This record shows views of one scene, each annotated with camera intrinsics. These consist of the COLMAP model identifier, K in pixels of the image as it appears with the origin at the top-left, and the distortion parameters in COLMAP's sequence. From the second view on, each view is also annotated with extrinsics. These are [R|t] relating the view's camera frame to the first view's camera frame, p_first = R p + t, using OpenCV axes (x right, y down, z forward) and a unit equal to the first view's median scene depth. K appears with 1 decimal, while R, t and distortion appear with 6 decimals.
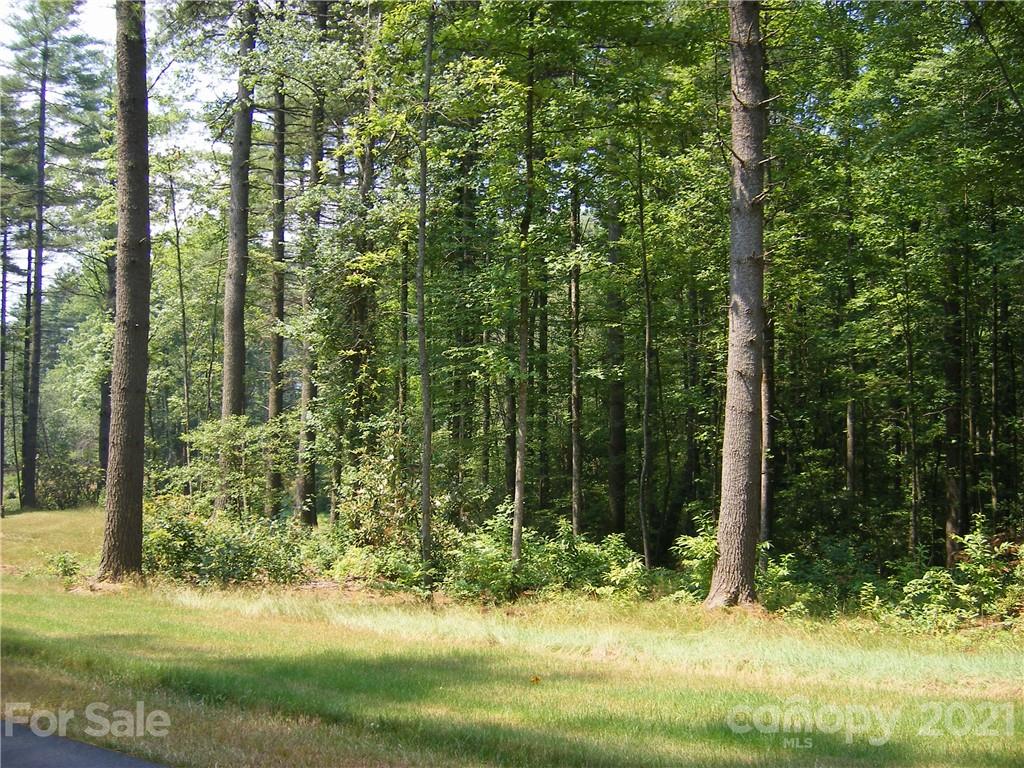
lens RADIAL K [[1065.2, 0, 512.5], [0, 1065.2, 384.6], [0, 0, 1]] dist [-0.095000, 0.000000]
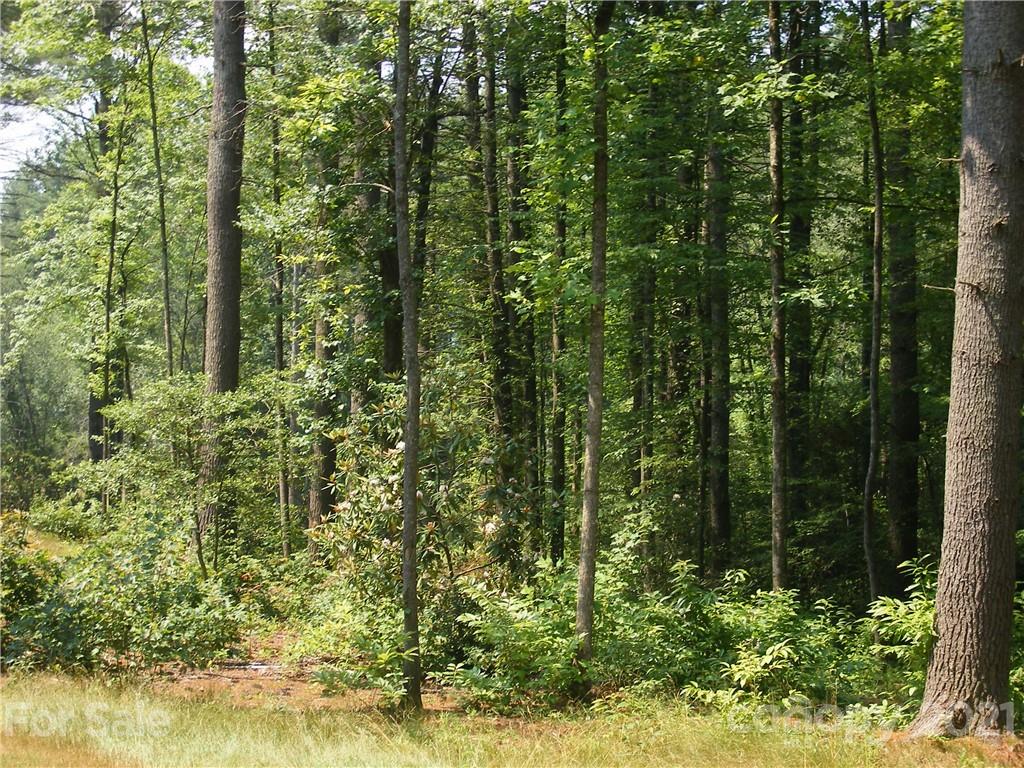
lens RADIAL K [[1803.1, 0, 511.7], [0, 1803.1, 382.7], [0, 0, 1]] dist [-0.050004, 0.000000]
pose [[0.985908, 0.000621, -0.167289, 0.129271], [0.004939, 0.999449, 0.032816, 0.005005], [0.167218, -0.033180, 0.985362, 0.089459]]
